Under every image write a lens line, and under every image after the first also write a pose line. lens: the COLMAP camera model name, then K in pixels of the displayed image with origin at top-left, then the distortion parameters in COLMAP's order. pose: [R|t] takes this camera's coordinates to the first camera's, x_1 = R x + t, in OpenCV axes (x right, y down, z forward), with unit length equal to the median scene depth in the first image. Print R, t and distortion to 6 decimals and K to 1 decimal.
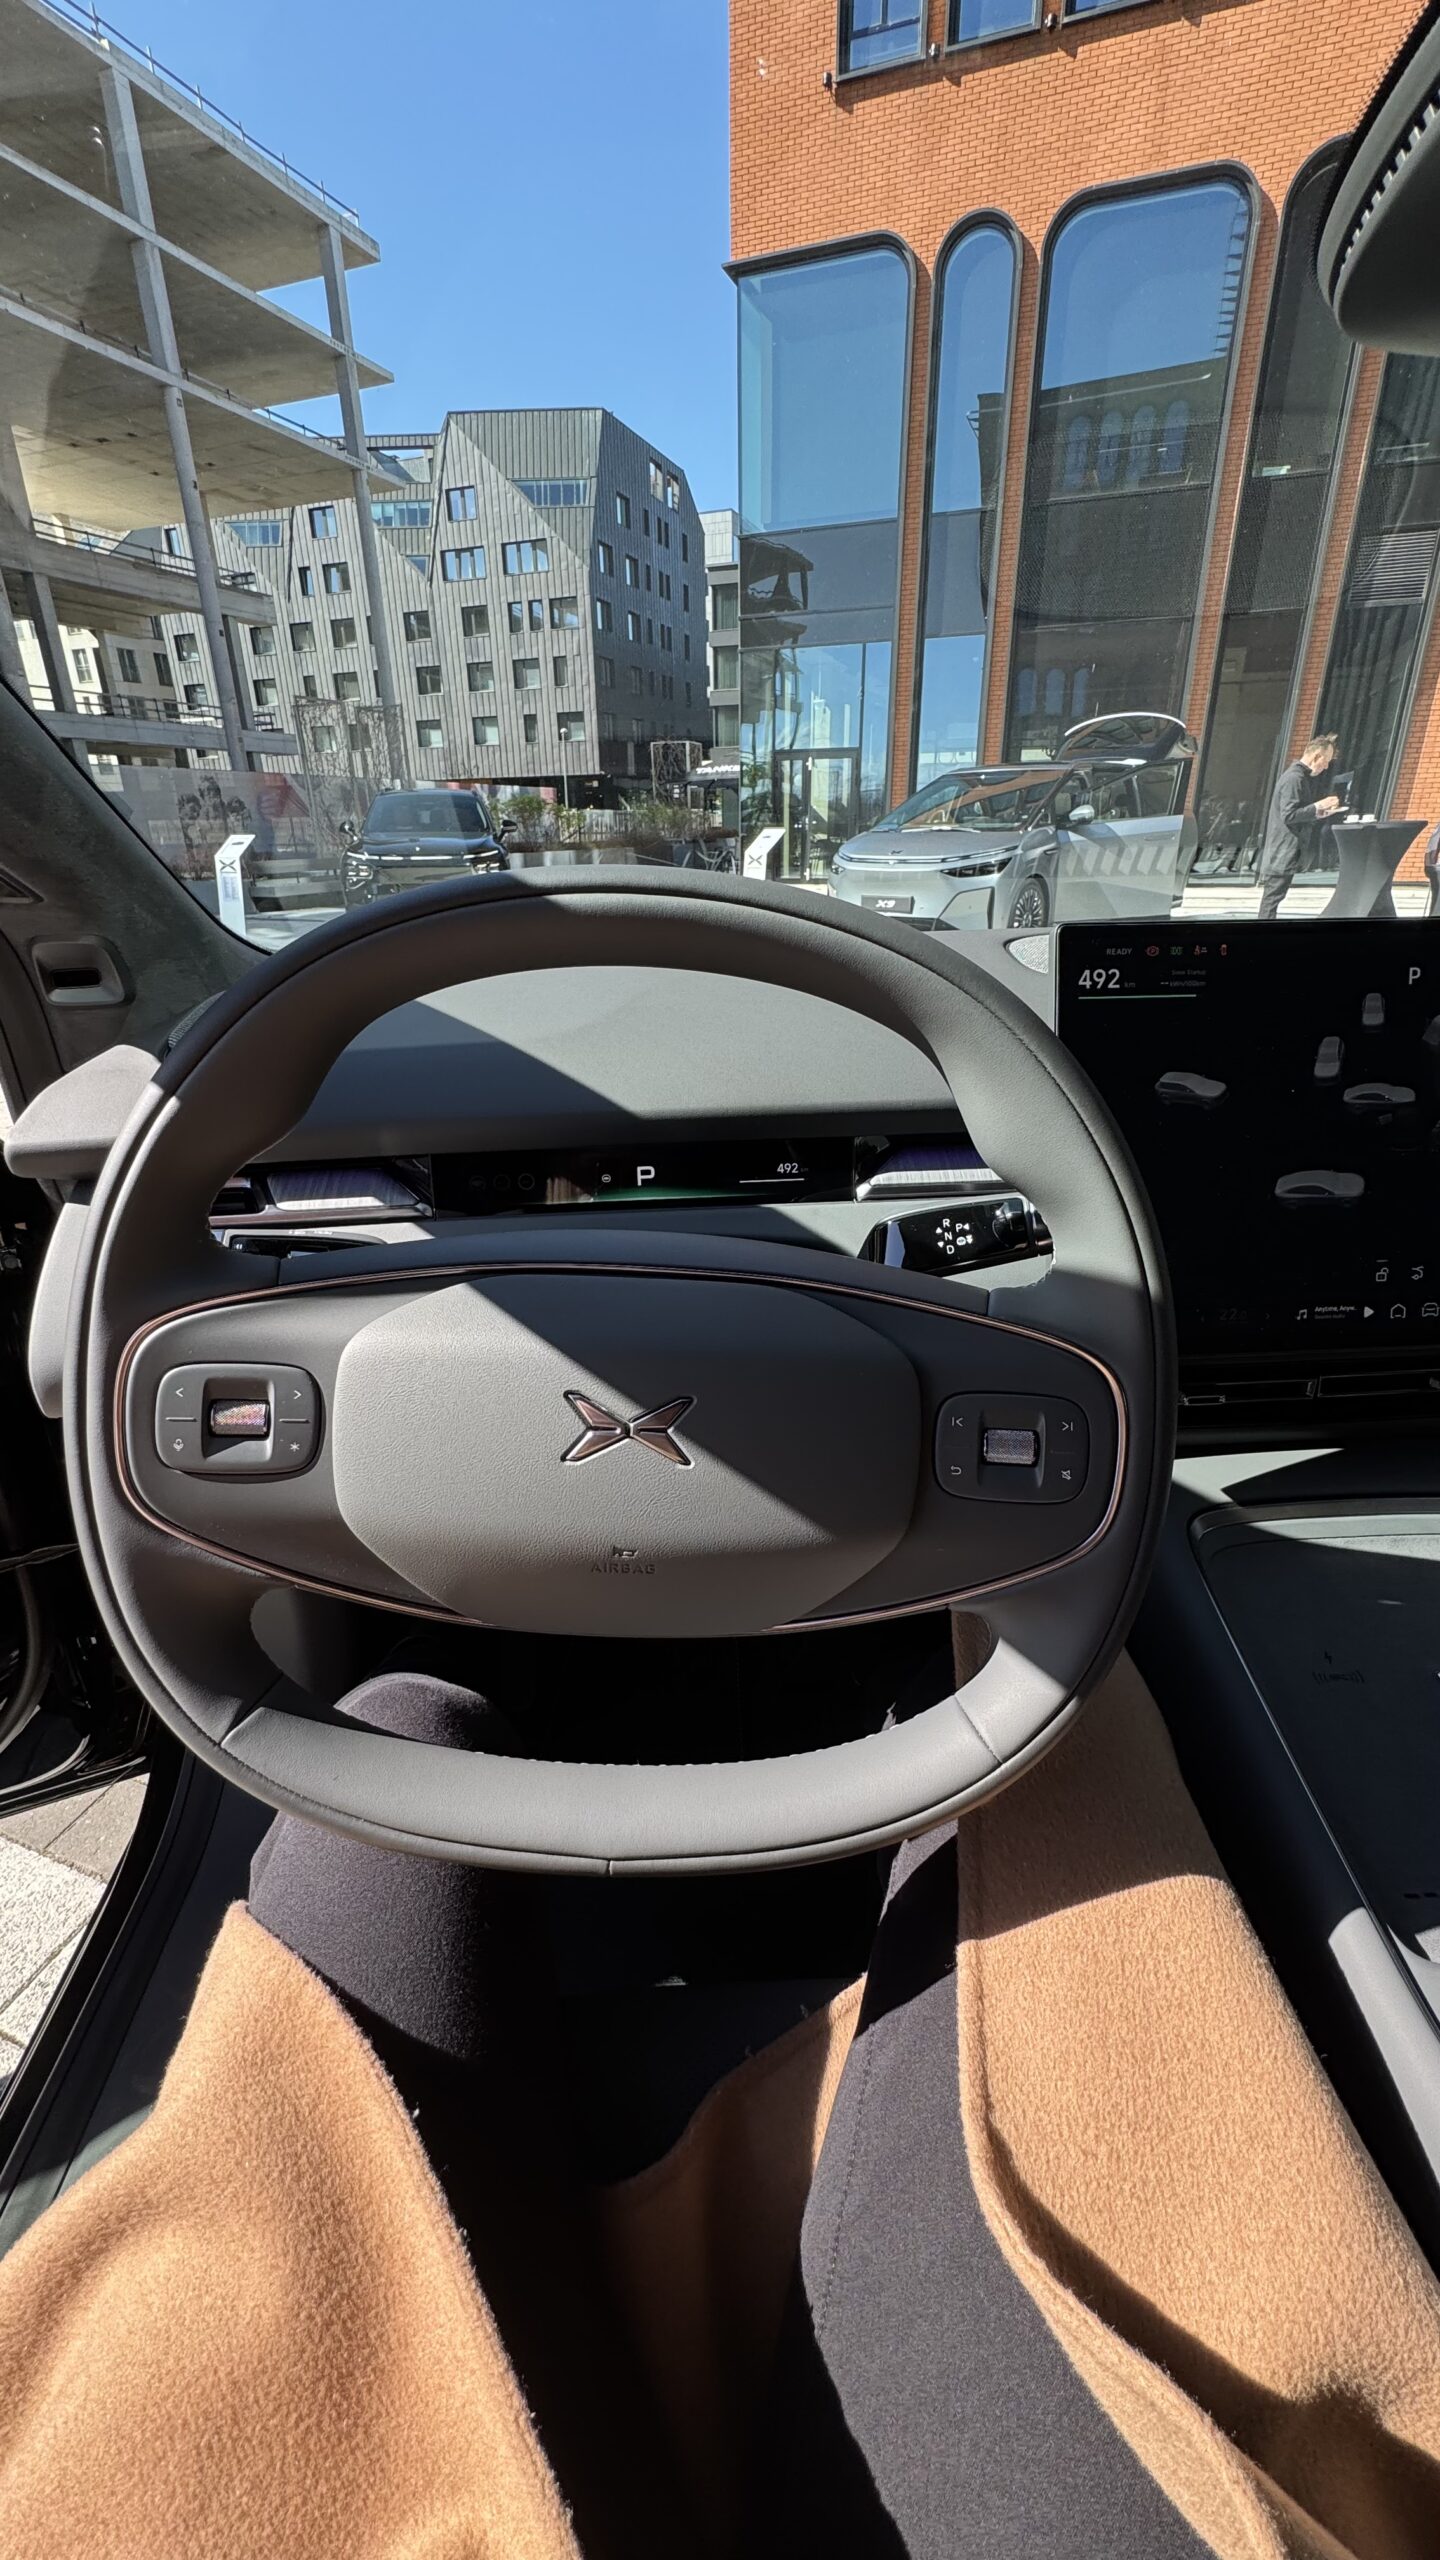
lens RADIAL K [[1023.3, 0, 733.9], [0, 1023.3, 1278.4], [0, 0, 1]] dist [-0.002956, 0.000284]
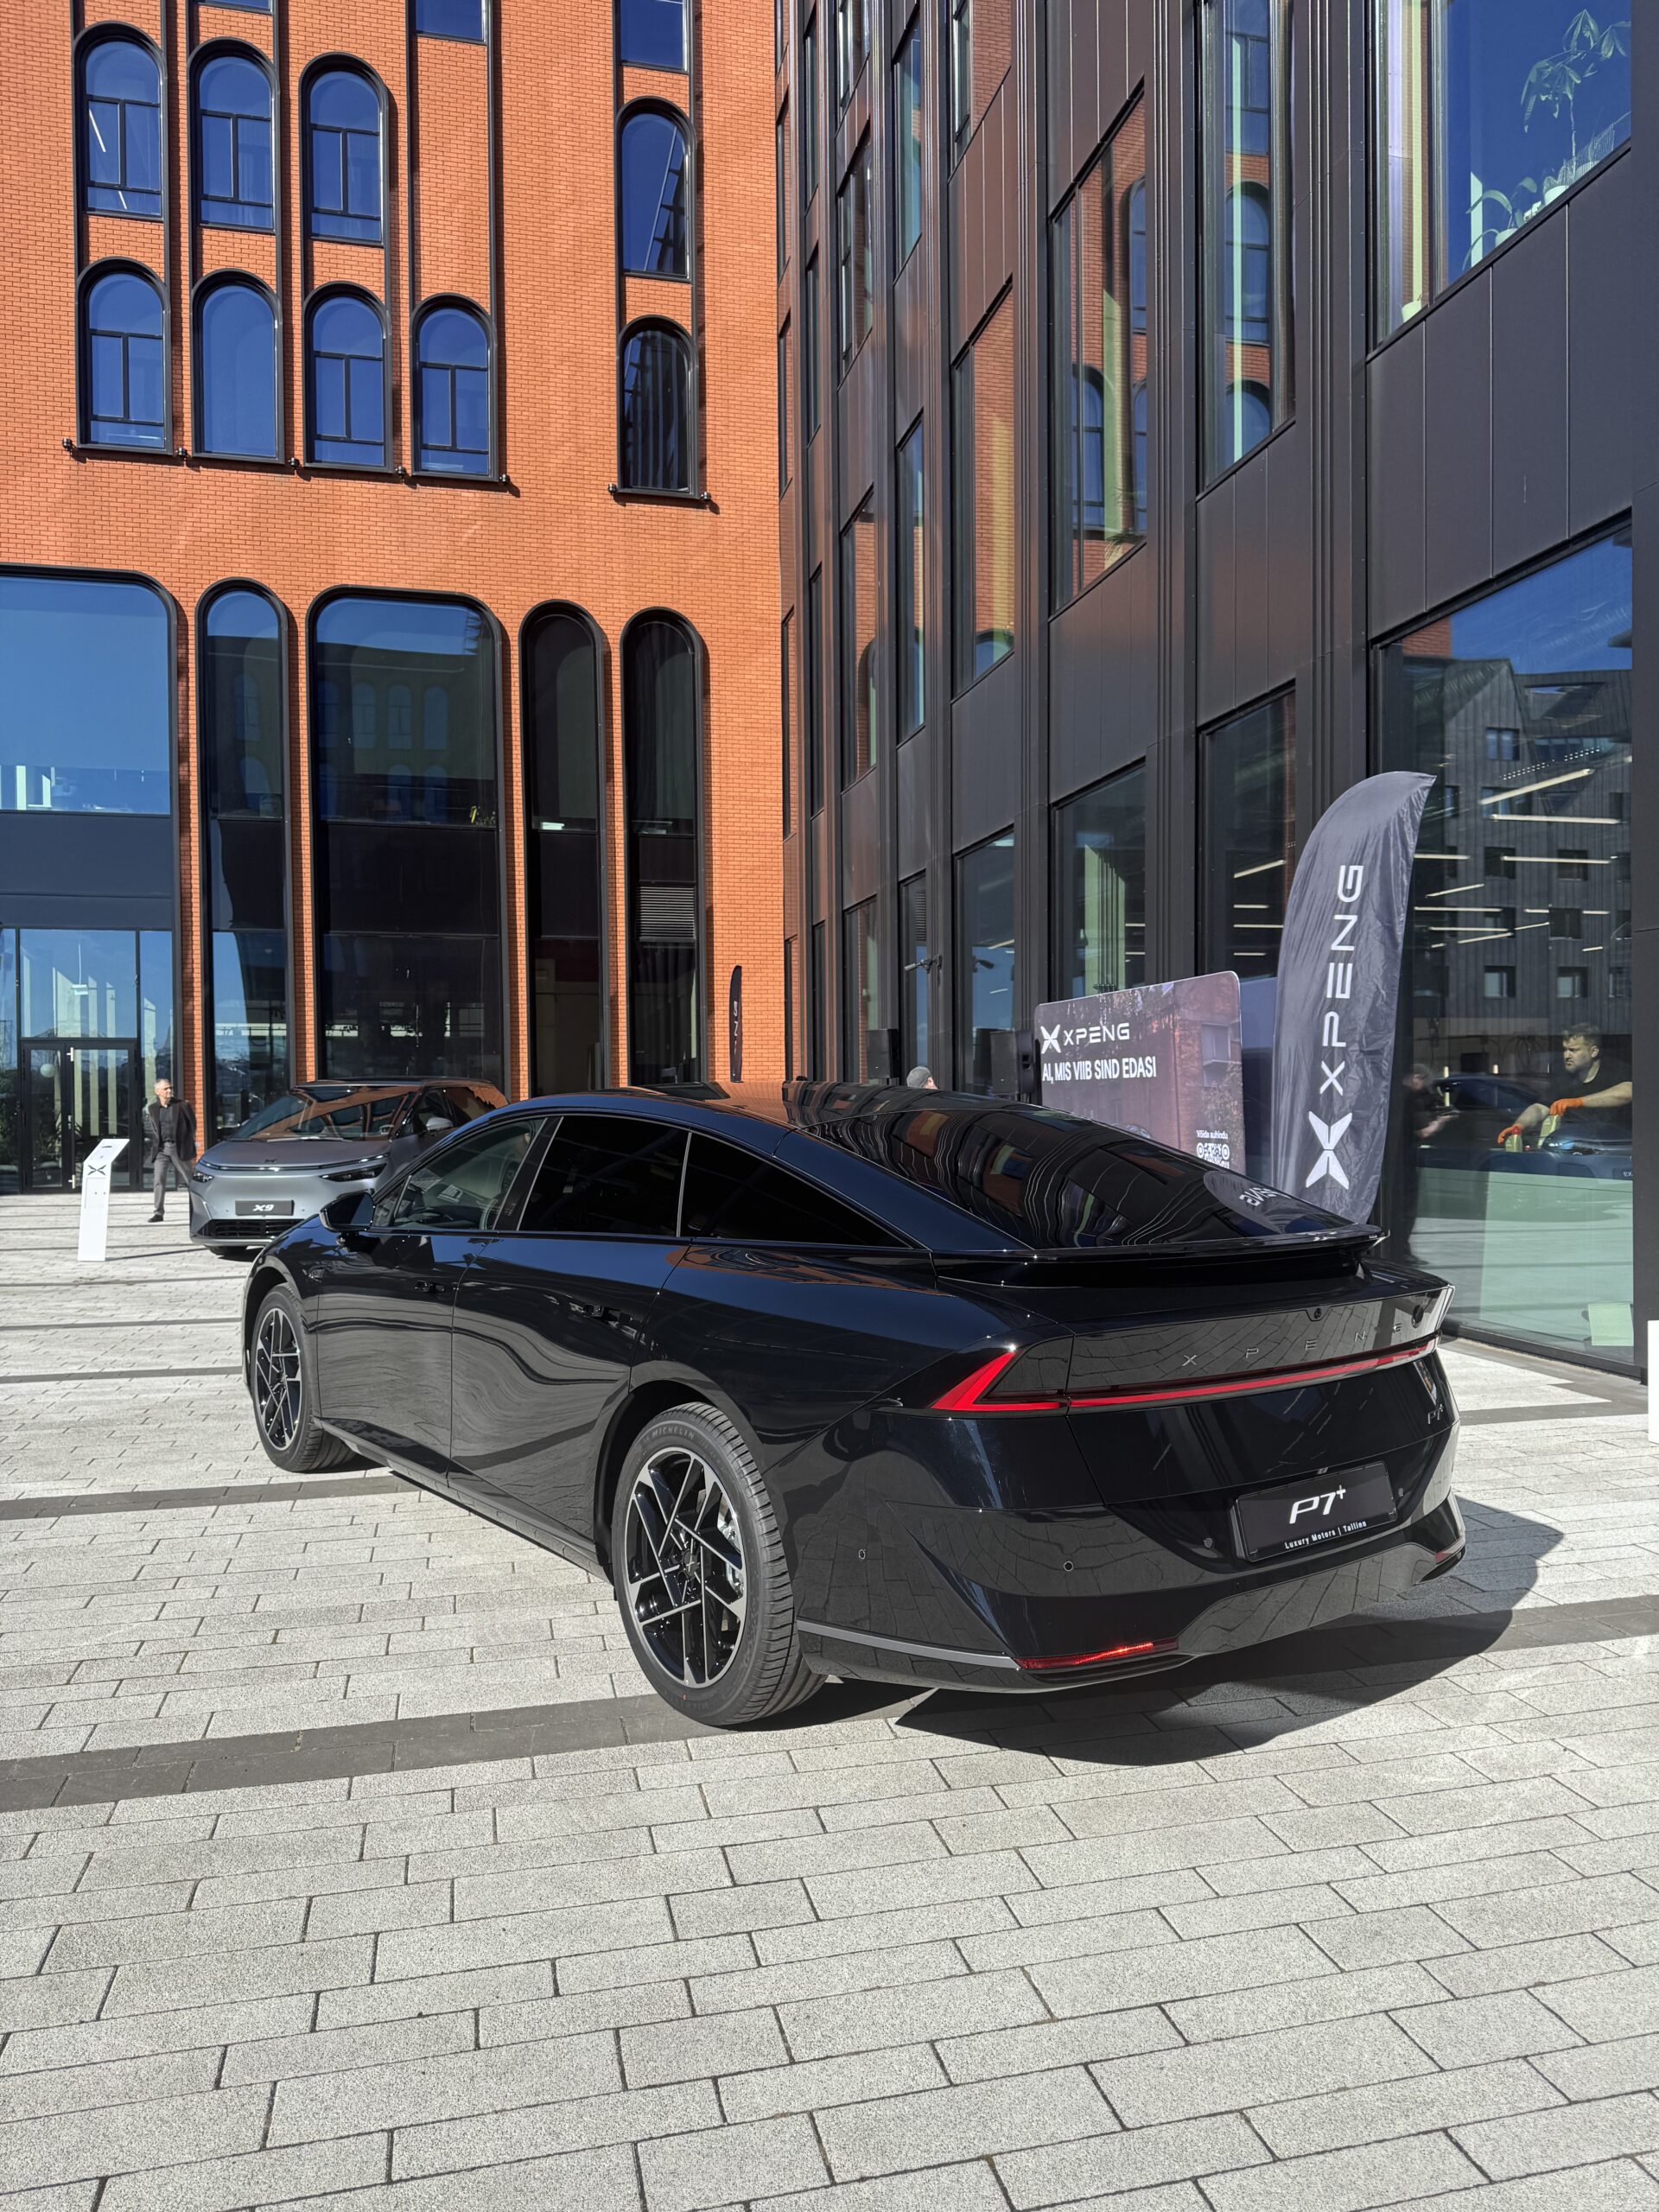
lens RADIAL K [[1522.8, 0, 835.1], [0, 1522.8, 1152.8], [0, 0, 1]] dist [-0.000344, -0.000481]
pose [[0.829765, -0.012212, 0.557979, -0.046121], [0.223720, 0.923202, -0.312487, 0.037838], [-0.511311, 0.384122, 0.768773, -0.098094]]
